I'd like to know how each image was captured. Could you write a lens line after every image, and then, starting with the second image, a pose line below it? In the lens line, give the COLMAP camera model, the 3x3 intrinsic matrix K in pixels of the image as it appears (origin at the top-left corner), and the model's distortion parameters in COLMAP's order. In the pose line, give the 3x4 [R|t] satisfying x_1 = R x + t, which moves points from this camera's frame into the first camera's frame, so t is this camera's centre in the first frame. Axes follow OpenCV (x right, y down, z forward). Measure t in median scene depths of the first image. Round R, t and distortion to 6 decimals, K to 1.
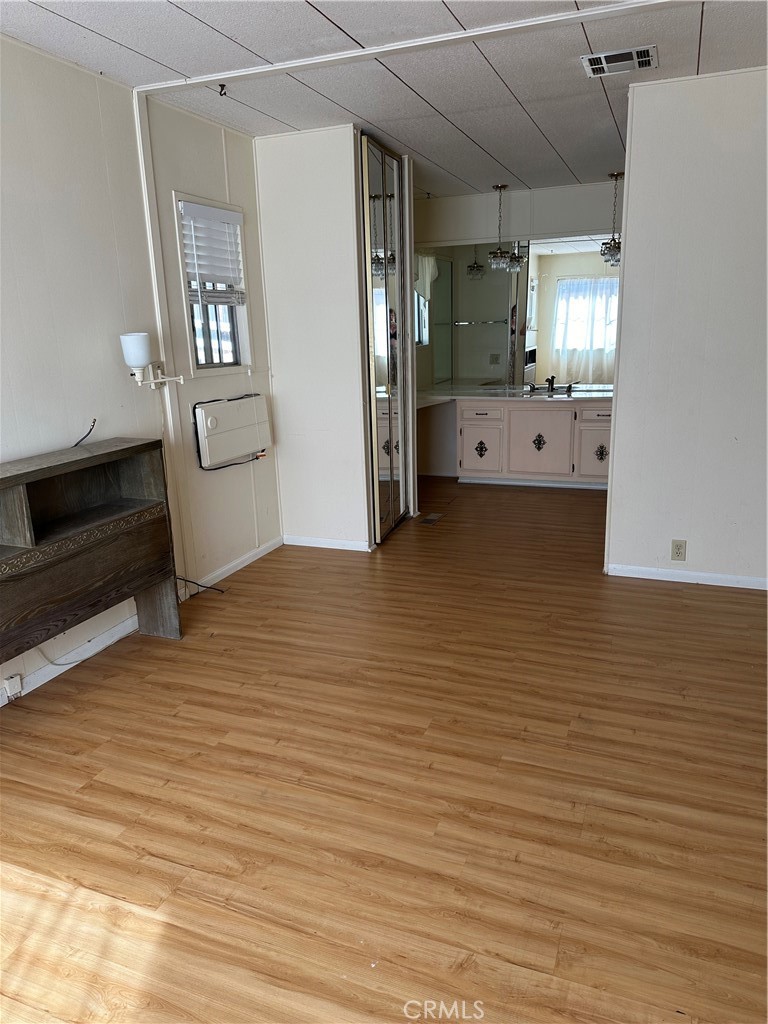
lens RADIAL K [[719.9, 0, 379.4], [0, 719.9, 507.7], [0, 0, 1]] dist [0.063112, -0.076482]
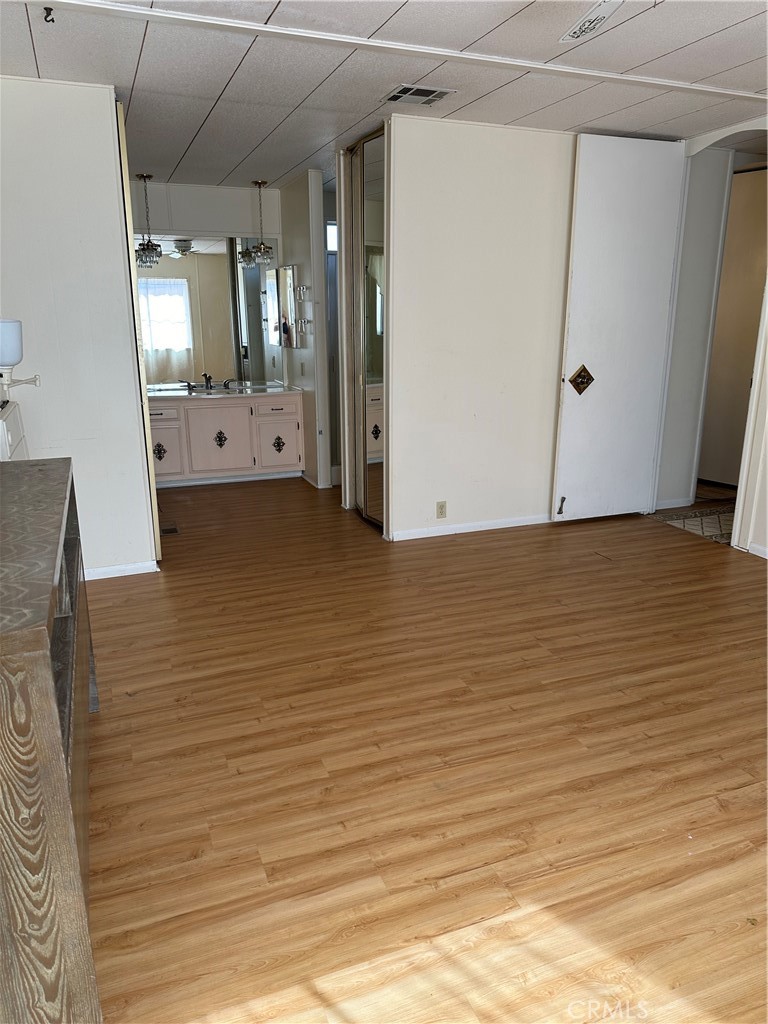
lens RADIAL K [[719.9, 0, 379.4], [0, 719.9, 507.7], [0, 0, 1]] dist [0.063112, -0.076482]
pose [[0.727428, -0.149627, 0.669672, -0.730759], [0.152148, 0.986814, 0.055217, -0.042962], [-0.669104, 0.061723, 0.740601, 0.264563]]
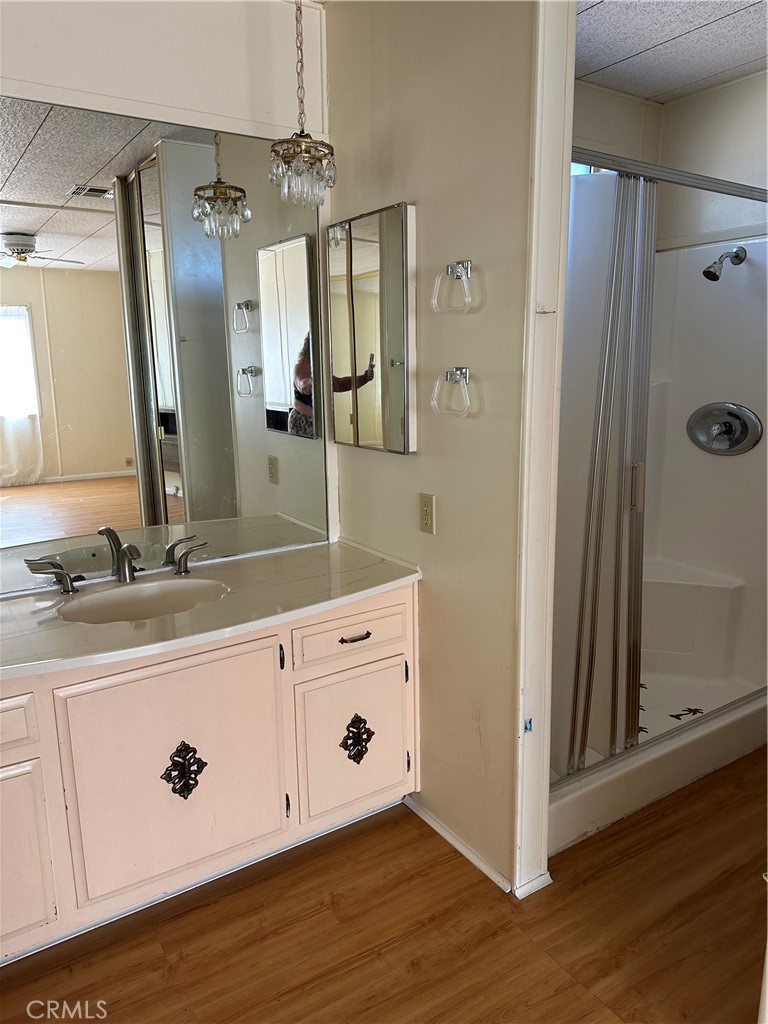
lens RADIAL K [[719.9, 0, 379.4], [0, 719.9, 507.7], [0, 0, 1]] dist [0.063112, -0.076482]
pose [[0.580227, -0.140387, 0.802264, 0.104236], [0.202708, 0.978928, 0.024695, -0.446079], [-0.788826, 0.148297, 0.596458, 1.770910]]
